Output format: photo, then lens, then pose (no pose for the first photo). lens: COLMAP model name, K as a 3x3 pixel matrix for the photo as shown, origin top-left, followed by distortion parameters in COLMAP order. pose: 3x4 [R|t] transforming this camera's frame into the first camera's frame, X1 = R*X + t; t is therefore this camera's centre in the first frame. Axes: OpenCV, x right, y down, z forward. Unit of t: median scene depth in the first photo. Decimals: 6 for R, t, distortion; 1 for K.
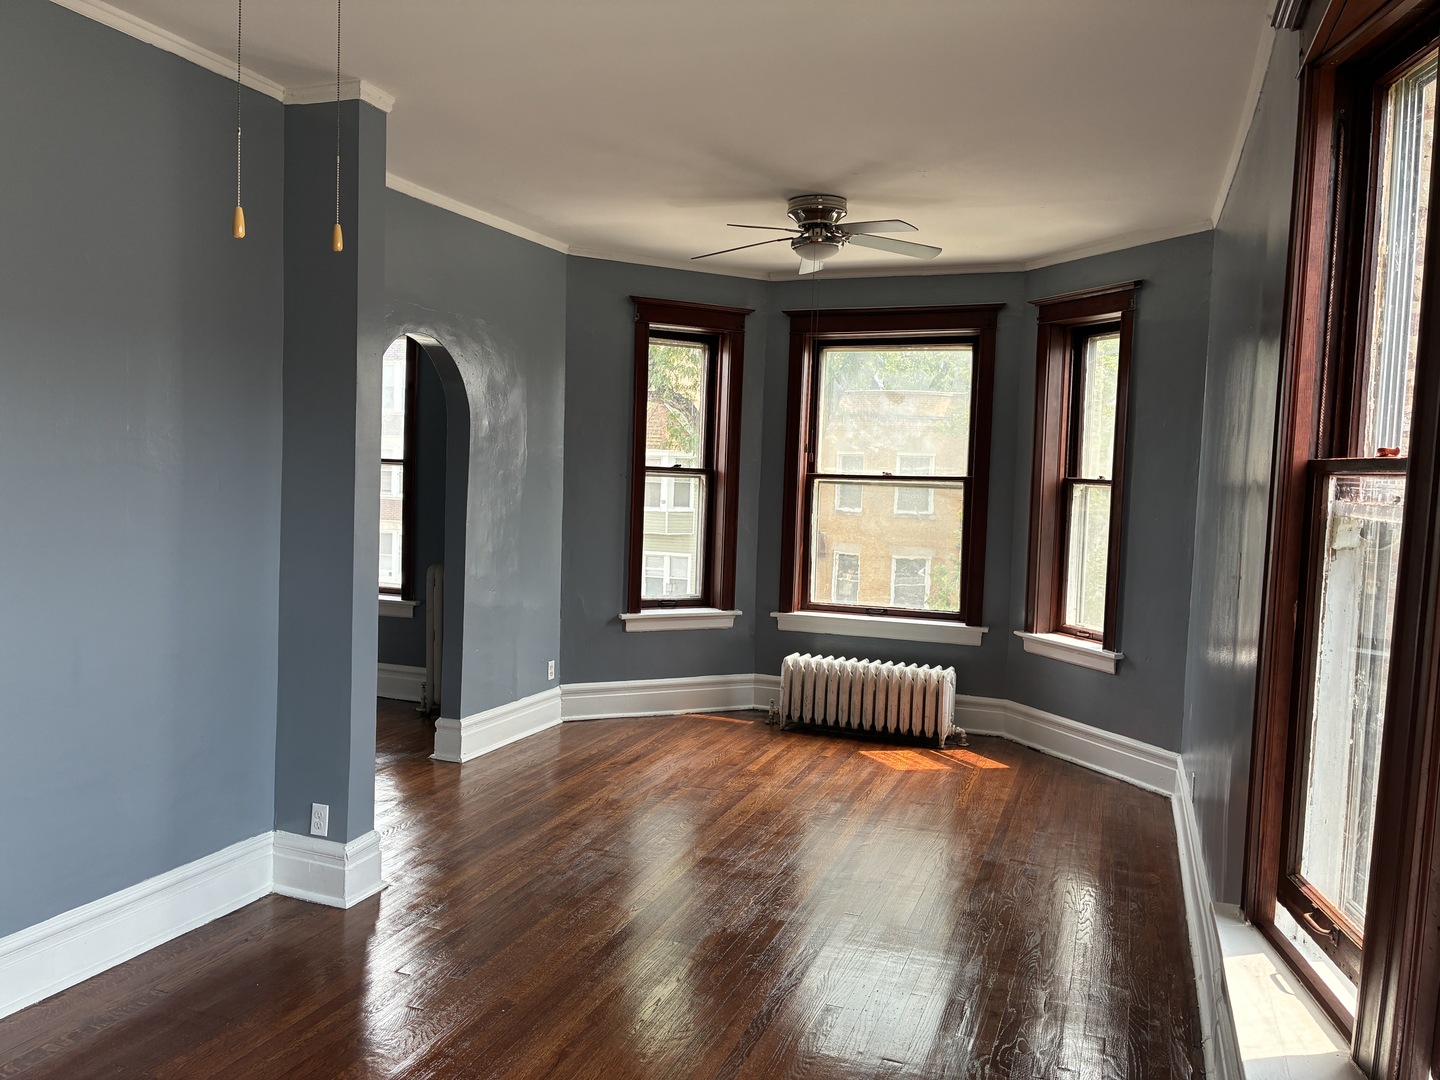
lens RADIAL K [[1085.3, 0, 720.0], [0, 1085.3, 540.0], [0, 0, 1]] dist [0.052723, -0.198366]
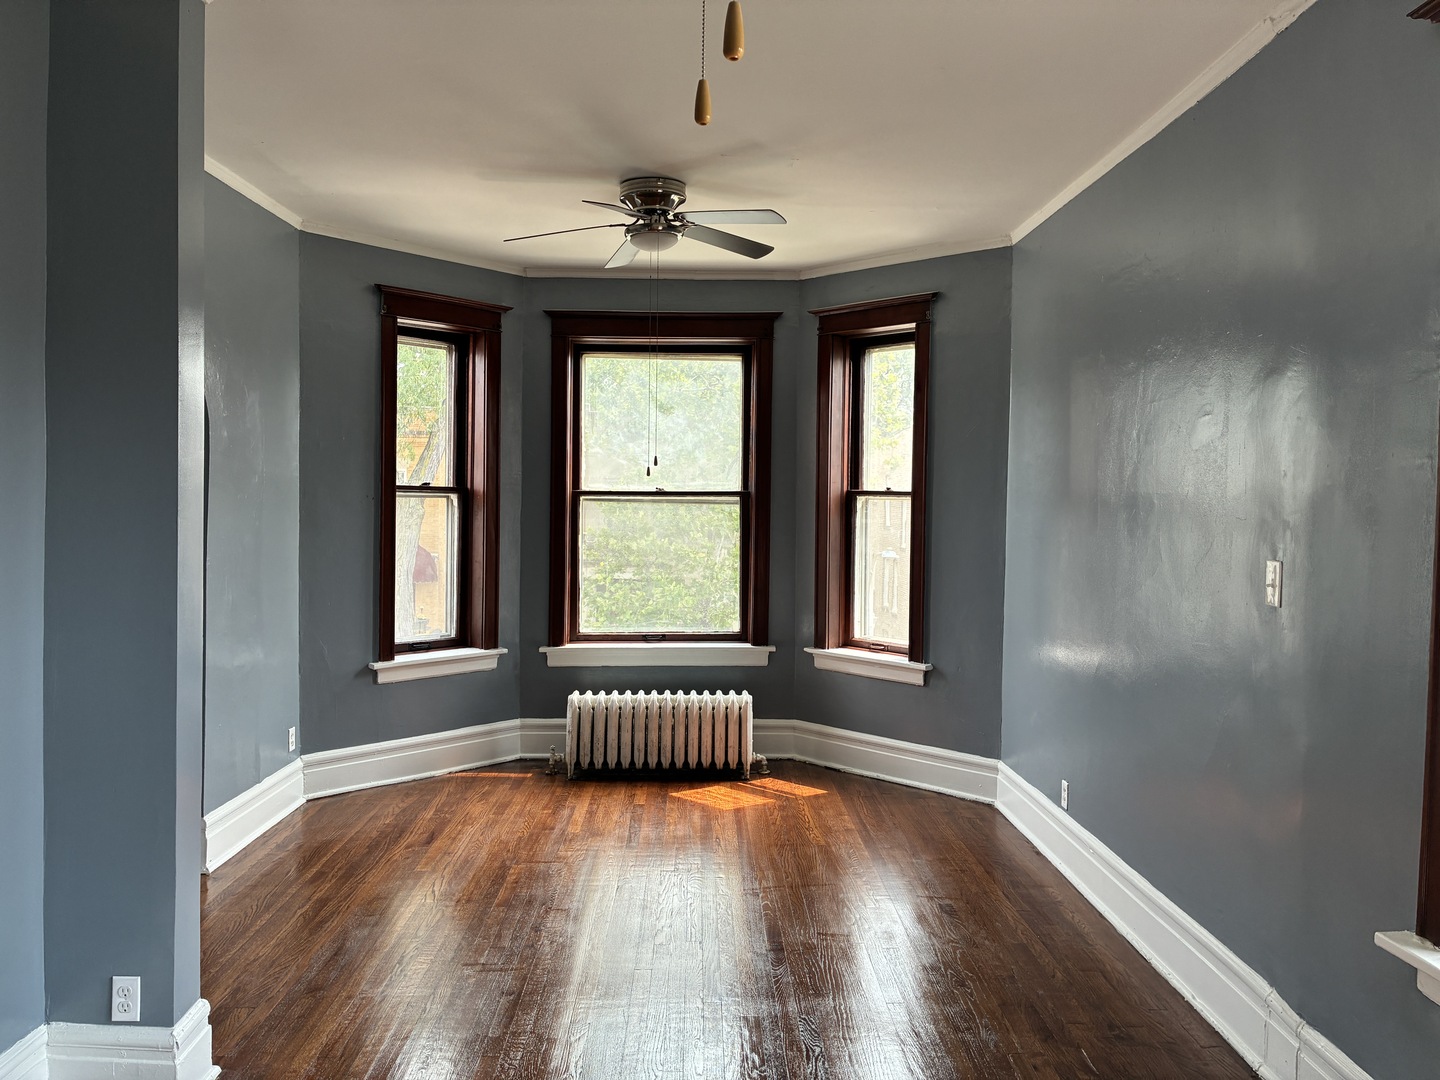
lens RADIAL K [[1089.2, 0, 719.3], [0, 1089.2, 531.4], [0, 0, 1]] dist [0.033782, -0.086963]
pose [[0.927889, -0.033508, 0.371348, -0.157550], [0.042244, 0.998988, -0.015413, -0.009021], [-0.370456, 0.029989, 0.928366, 0.122951]]
